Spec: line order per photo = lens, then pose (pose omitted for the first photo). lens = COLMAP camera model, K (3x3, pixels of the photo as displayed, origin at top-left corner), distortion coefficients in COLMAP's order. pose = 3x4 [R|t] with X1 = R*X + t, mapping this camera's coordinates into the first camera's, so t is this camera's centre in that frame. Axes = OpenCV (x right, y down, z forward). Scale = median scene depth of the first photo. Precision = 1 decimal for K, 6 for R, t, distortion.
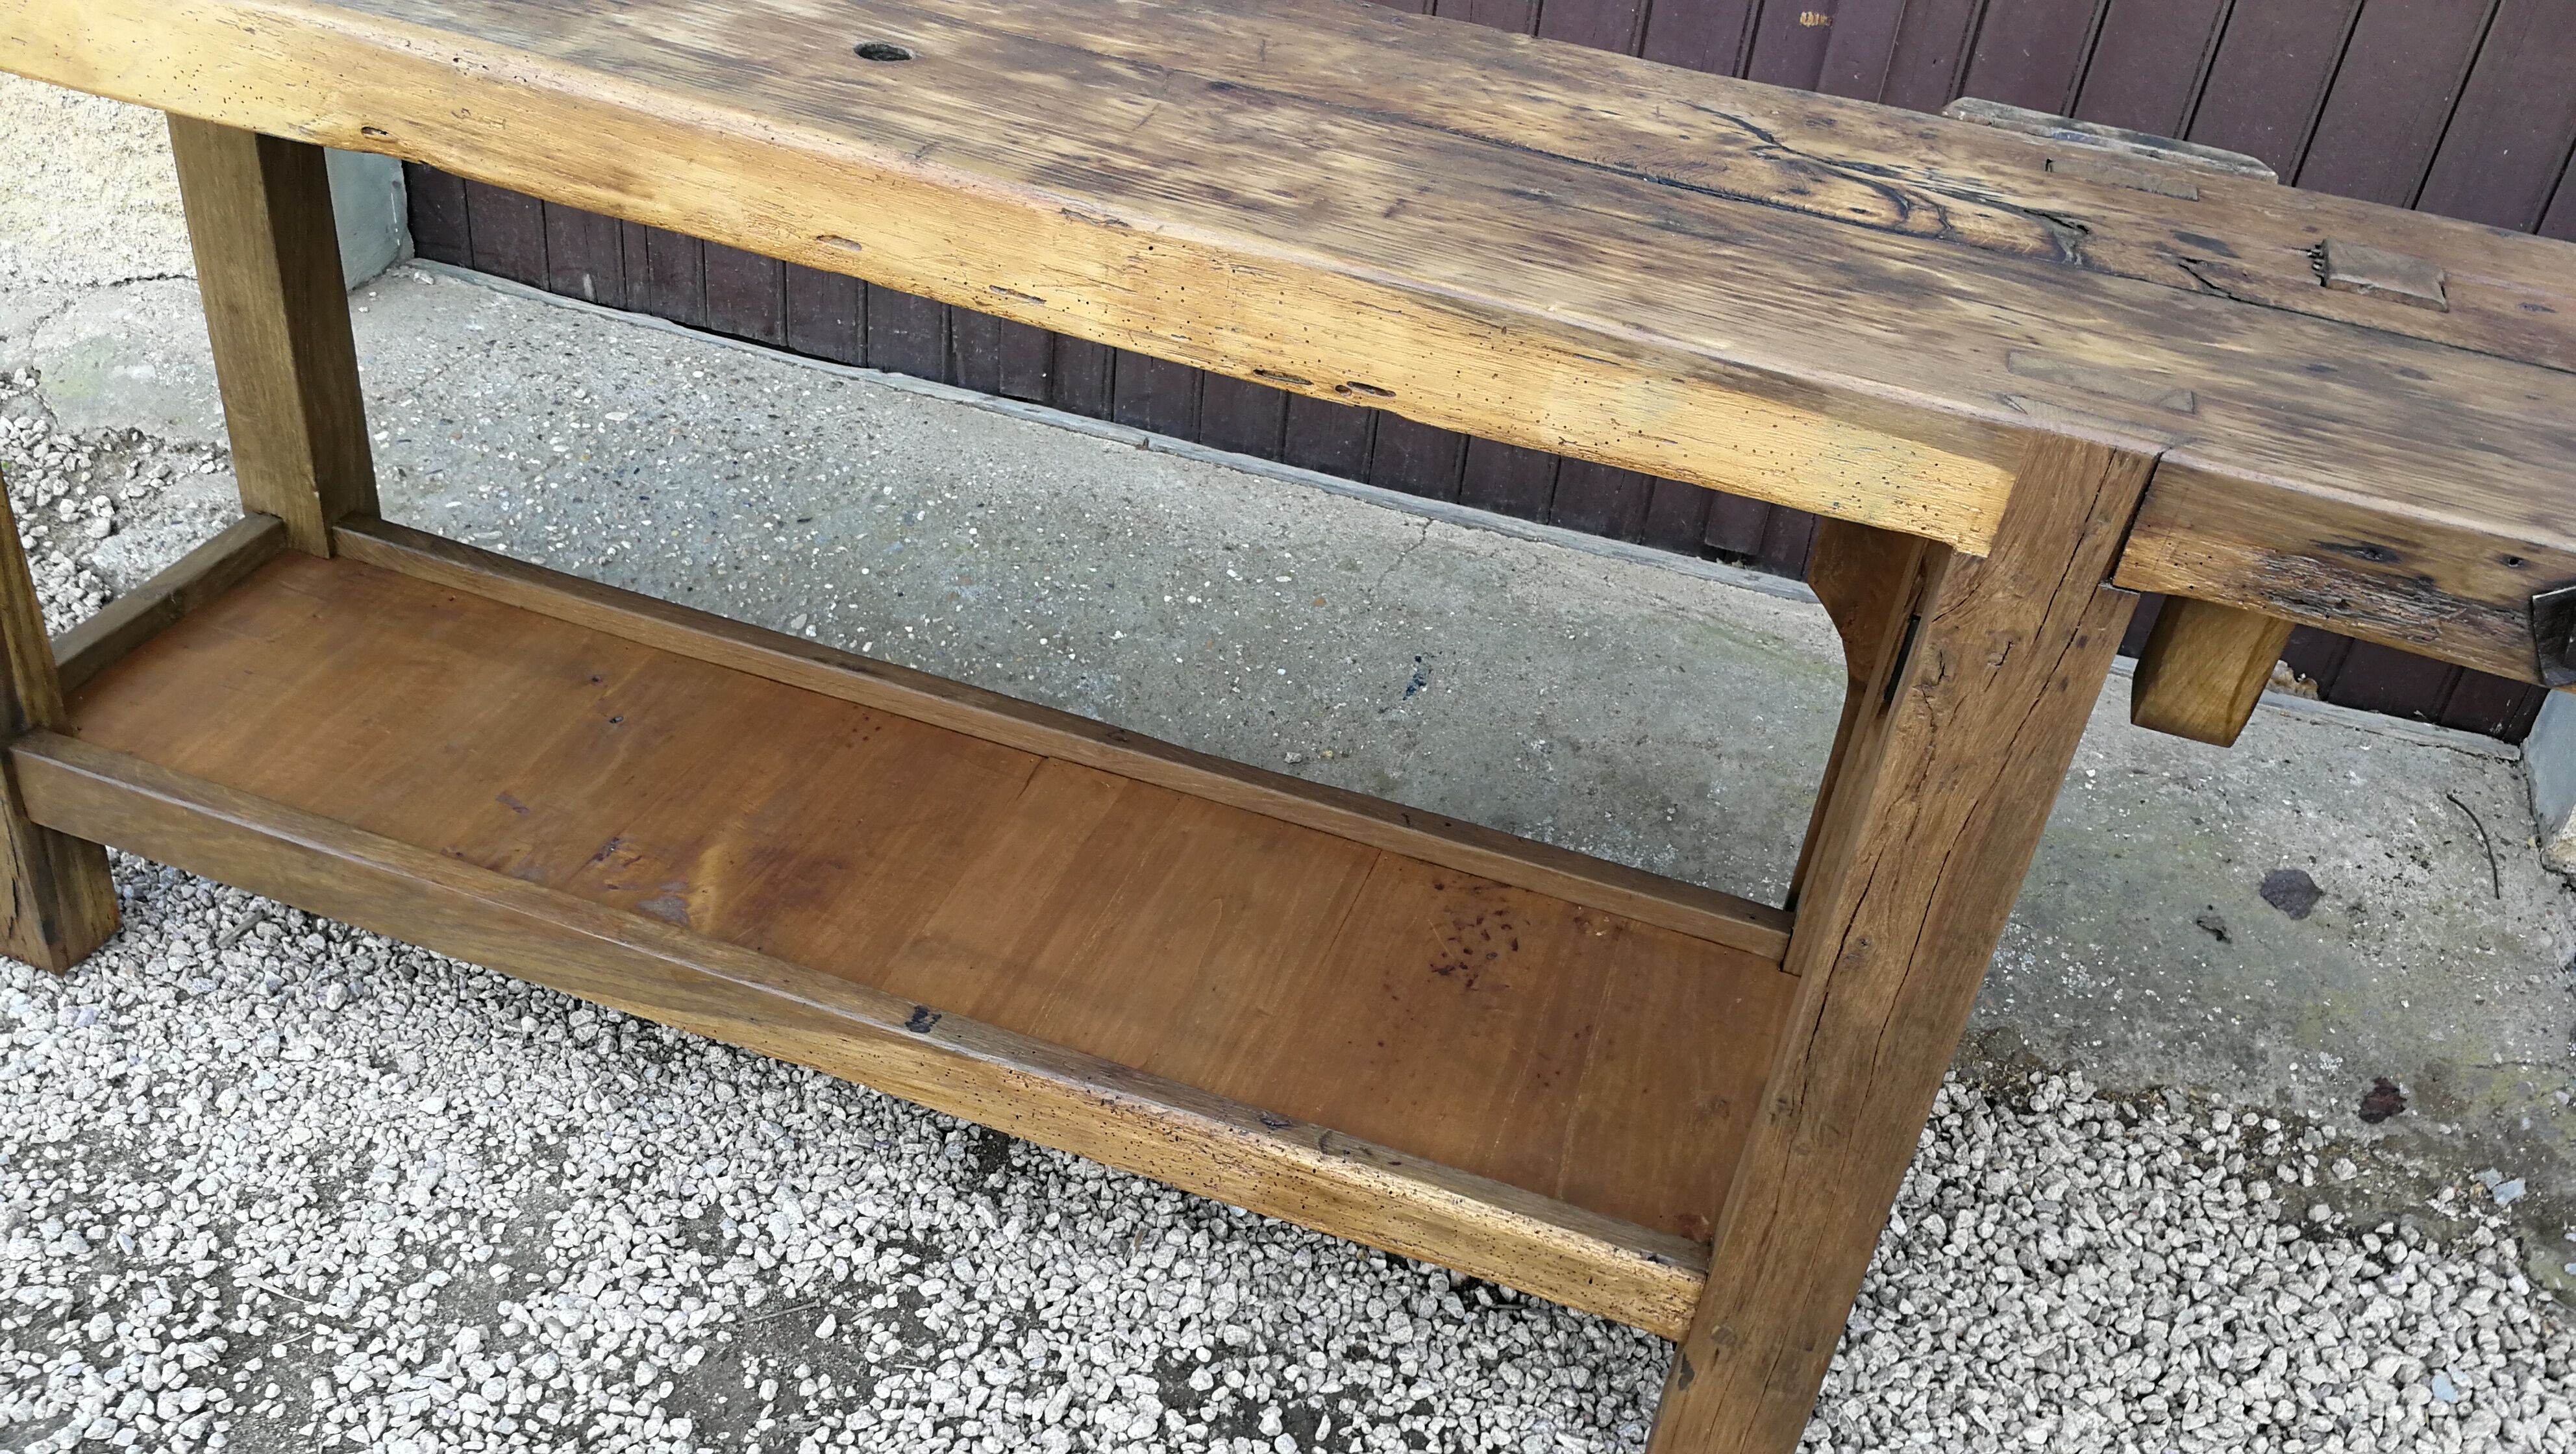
lens RADIAL K [[2073.8, 0, 1306.3], [0, 2073.8, 731.3], [0, 0, 1]] dist [0.033151, -0.034997]
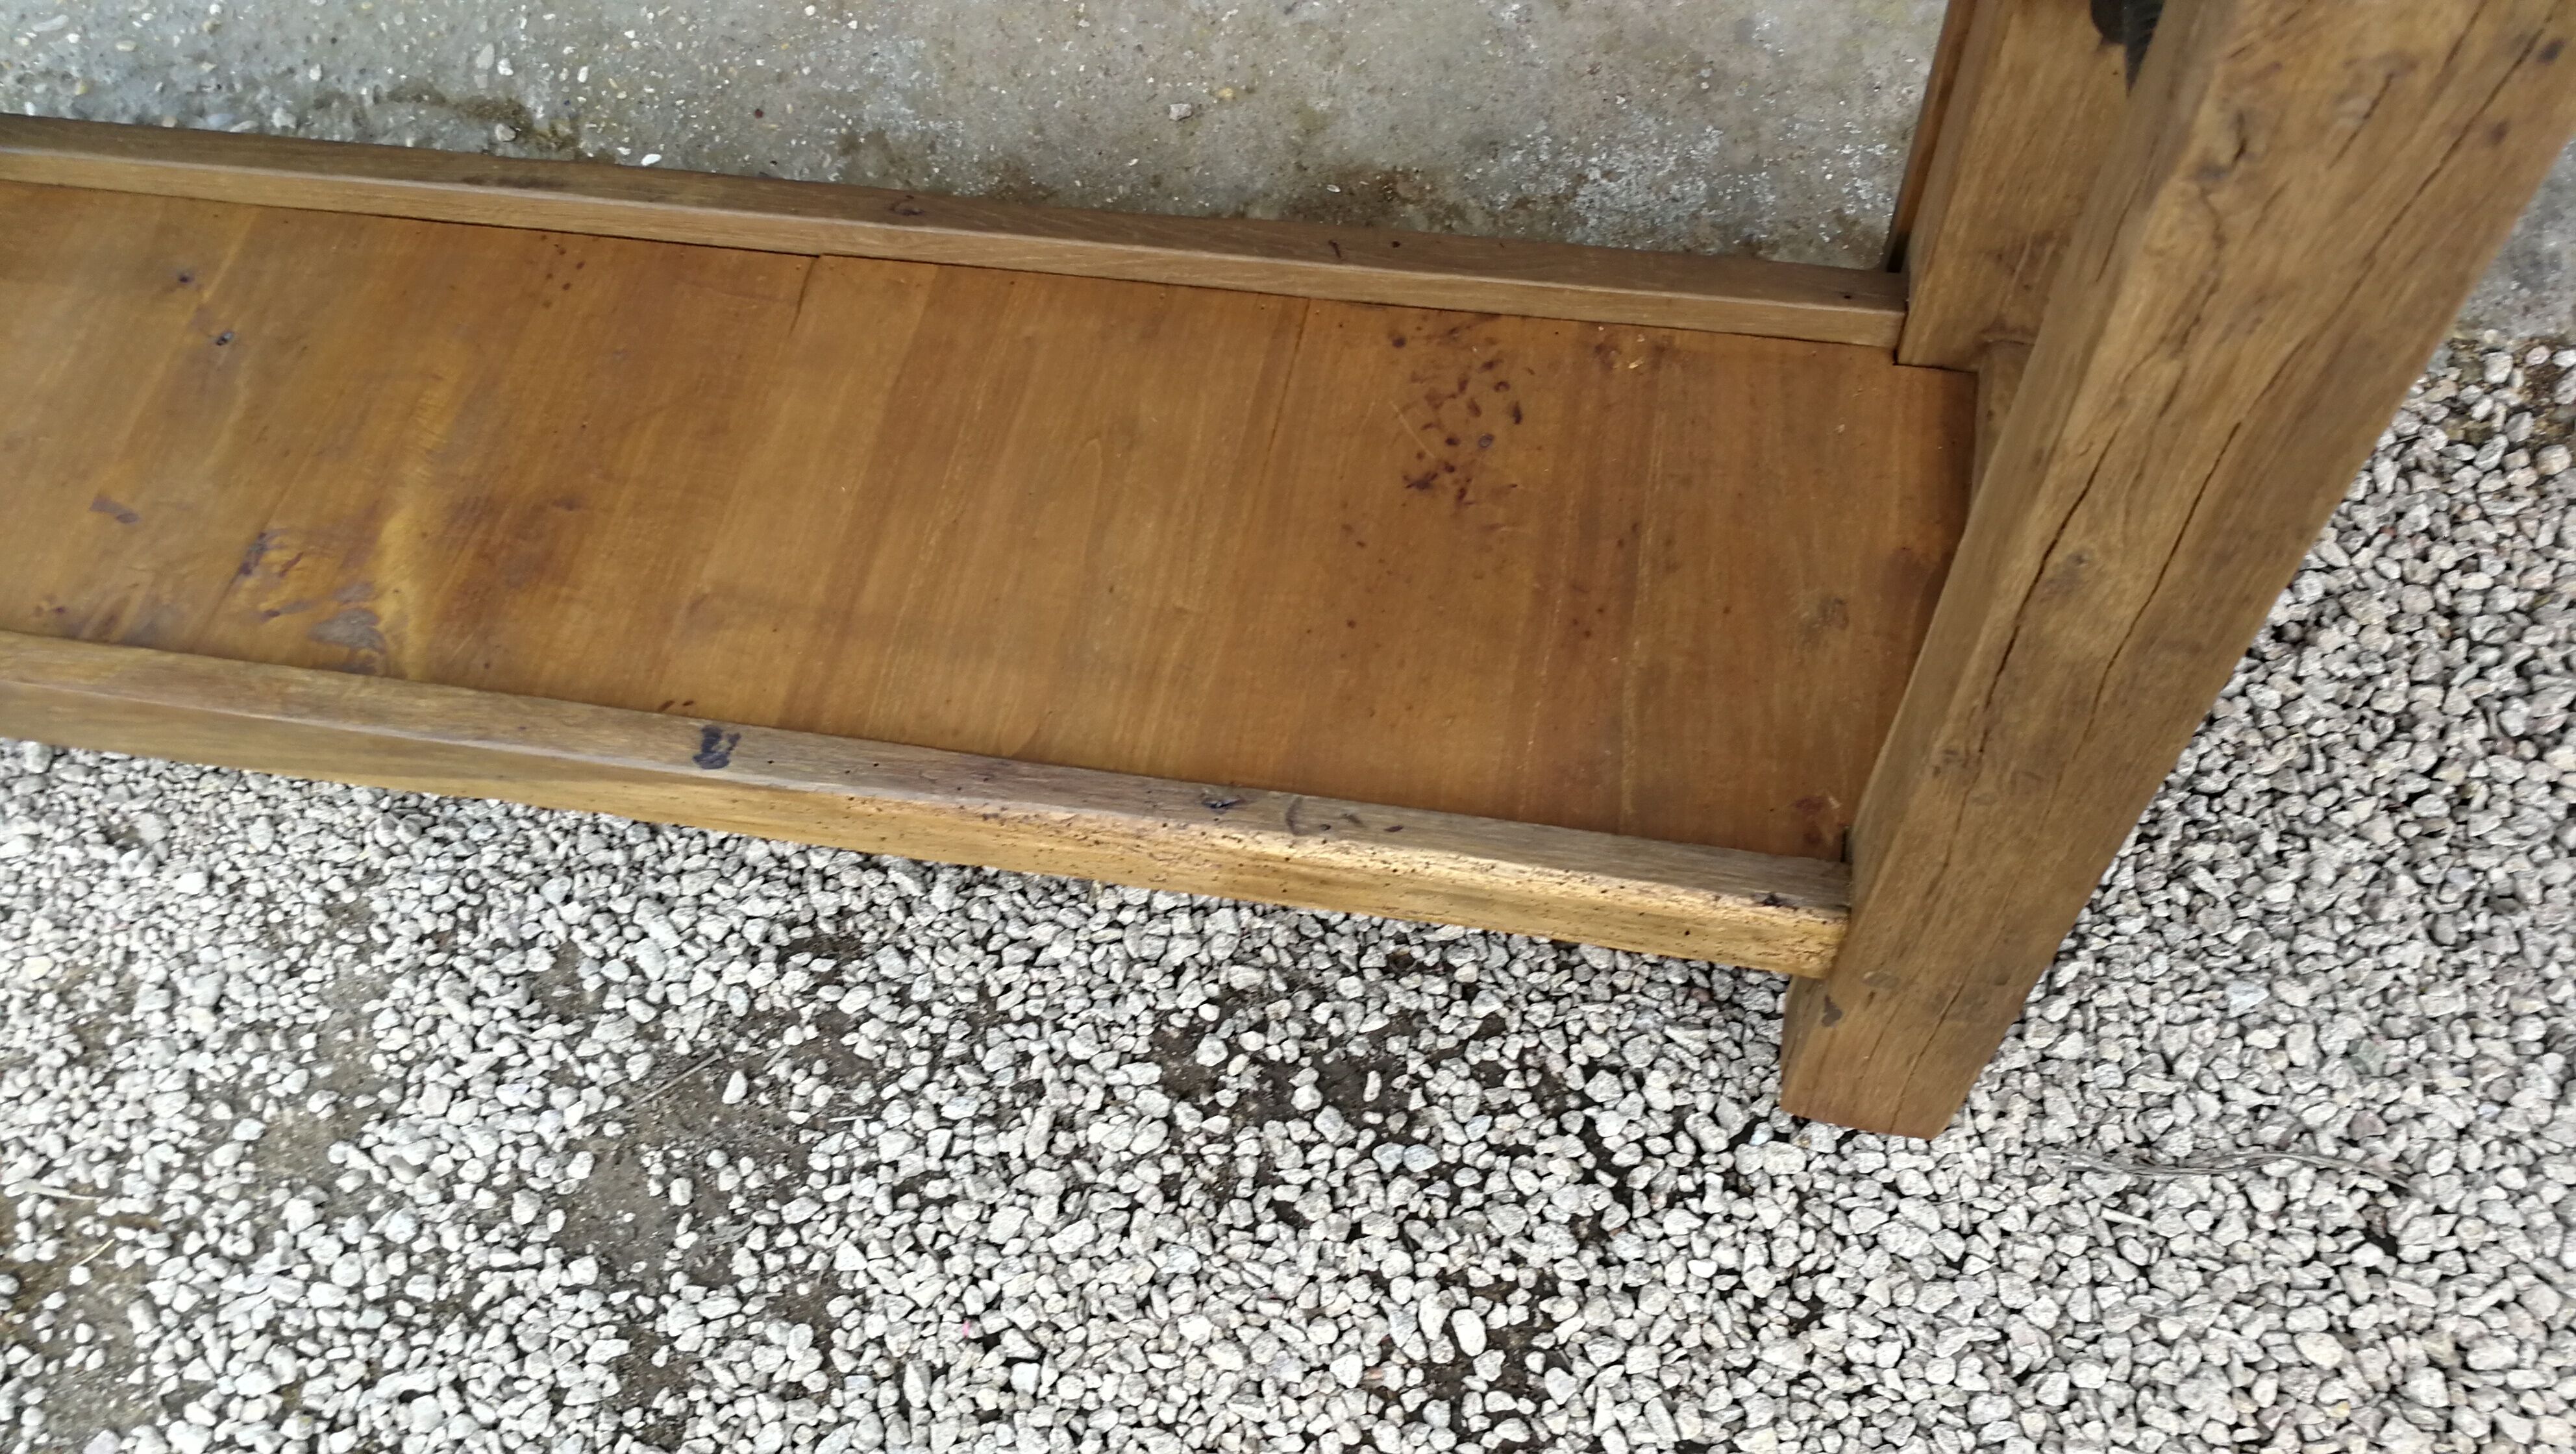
lens RADIAL K [[2073.8, 0, 1260.6], [0, 2073.8, 758.4], [0, 0, 1]] dist [0.033151, -0.034997]
pose [[0.977675, -0.188858, -0.092109, 0.060452], [0.210065, 0.888716, 0.407500, -0.103436], [0.004899, -0.417752, 0.908548, 0.317379]]
